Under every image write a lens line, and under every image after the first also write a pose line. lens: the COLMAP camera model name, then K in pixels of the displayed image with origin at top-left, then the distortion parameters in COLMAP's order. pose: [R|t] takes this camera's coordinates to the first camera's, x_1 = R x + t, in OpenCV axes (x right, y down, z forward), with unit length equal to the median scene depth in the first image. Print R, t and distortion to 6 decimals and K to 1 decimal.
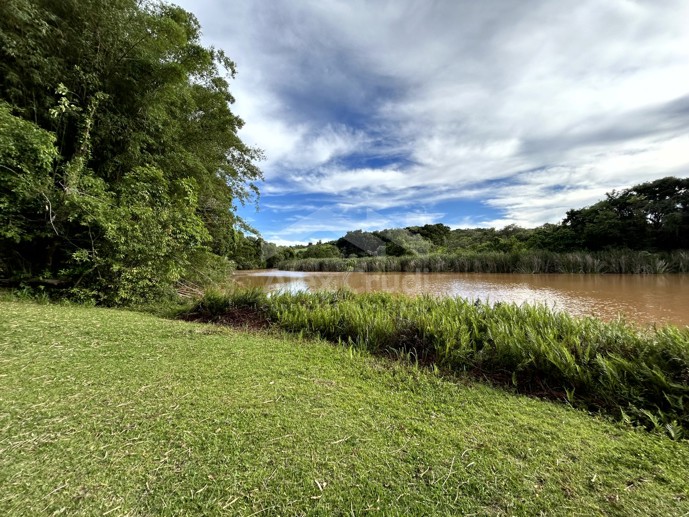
lens RADIAL K [[276.5, 0, 337.3], [0, 276.5, 259.1], [0, 0, 1]] dist [0.009546, -0.000412]
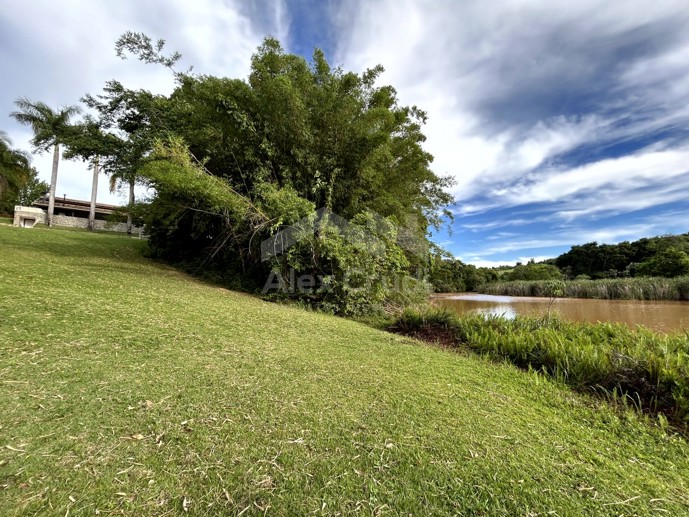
lens RADIAL K [[278.9, 0, 344.5], [0, 278.9, 258.5], [0, 0, 1]] dist [0.000237, -0.000175]
pose [[0.785433, -0.053513, -0.616629, 0.059415], [0.002079, 0.996478, -0.083829, -0.000345], [0.618943, 0.064560, 0.782778, -0.086088]]
